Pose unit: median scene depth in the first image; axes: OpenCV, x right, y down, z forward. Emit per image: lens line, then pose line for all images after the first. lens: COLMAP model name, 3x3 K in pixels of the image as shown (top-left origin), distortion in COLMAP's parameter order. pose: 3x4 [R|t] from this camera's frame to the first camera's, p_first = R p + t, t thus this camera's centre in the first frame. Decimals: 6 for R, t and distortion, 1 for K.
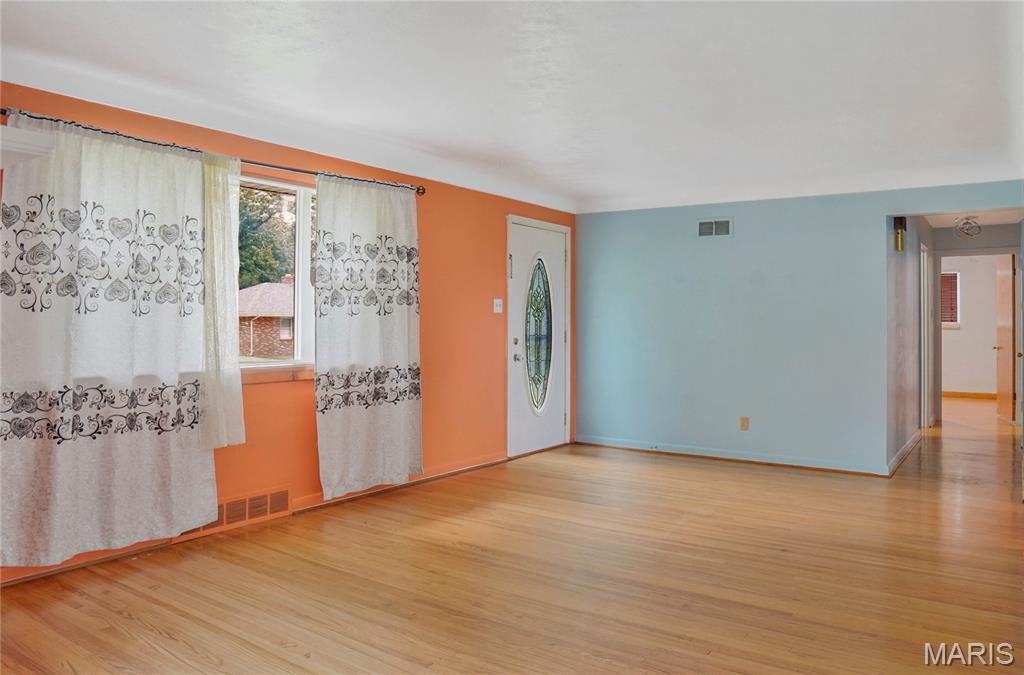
lens RADIAL K [[725.6, 0, 501.7], [0, 725.6, 333.5], [0, 0, 1]] dist [-0.084448, -0.000208]
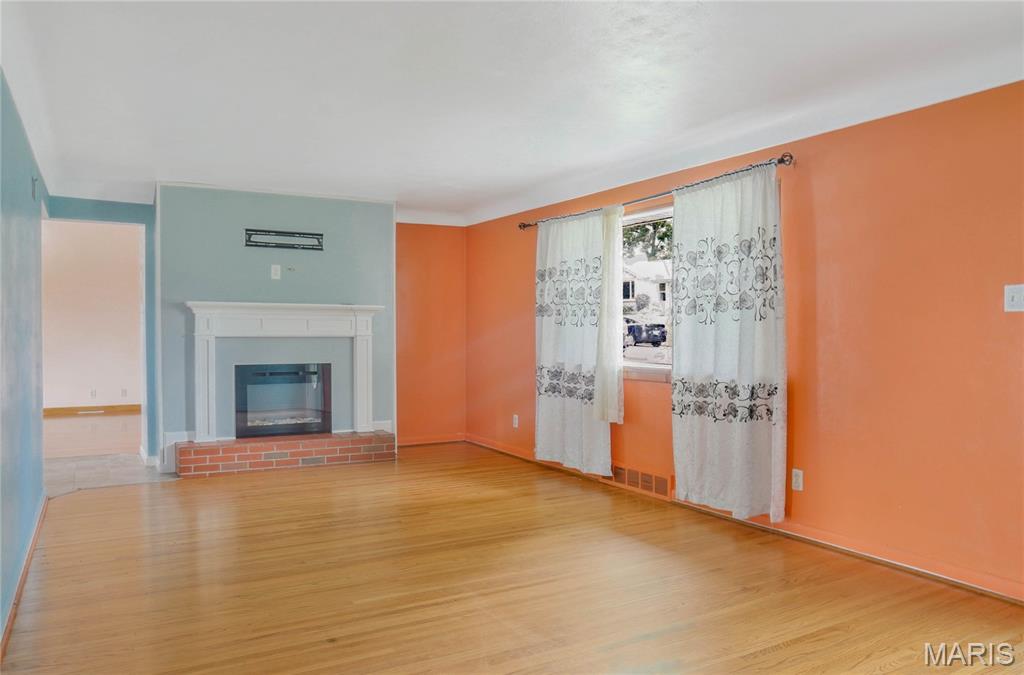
lens RADIAL K [[725.6, 0, 501.7], [0, 725.6, 333.5], [0, 0, 1]] dist [-0.084448, -0.000208]
pose [[-0.420669, 0.010019, -0.907159, 0.826005], [0.001680, 0.999946, 0.010265, -0.022651], [0.907213, 0.002794, -0.420663, 1.221022]]
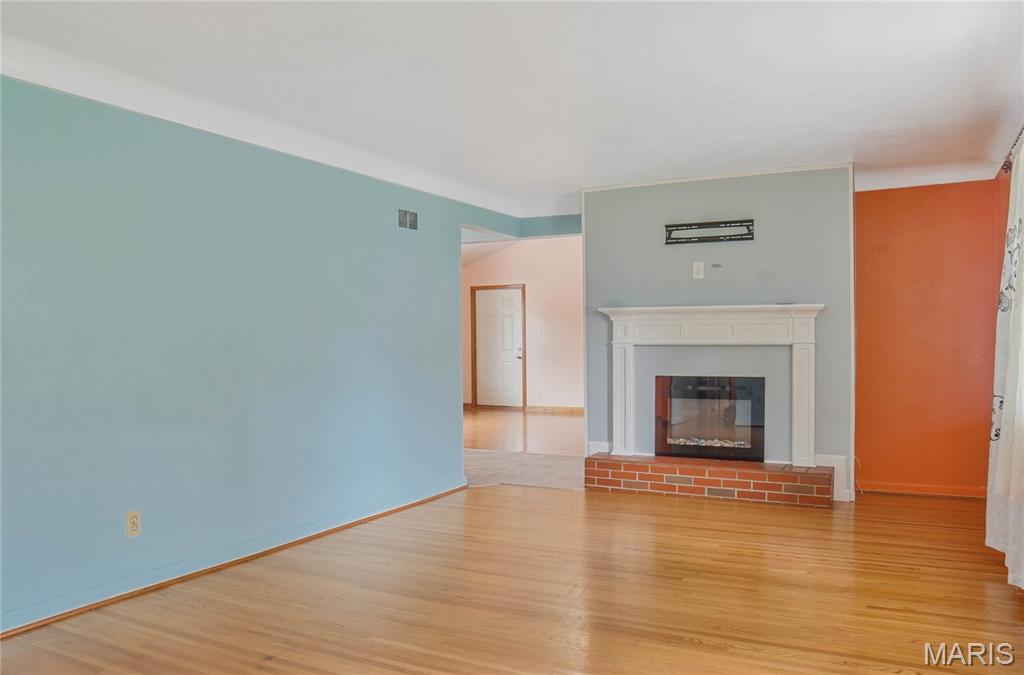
lens RADIAL K [[774.3, 0, 512.0], [0, 774.3, 337.5], [0, 0, 1]] dist [-0.087710, 0.000726]
pose [[-0.990609, 0.015514, -0.135839, 0.202988], [0.015433, 0.999880, 0.001649, -0.021545], [0.135848, -0.000463, -0.990730, 1.498278]]
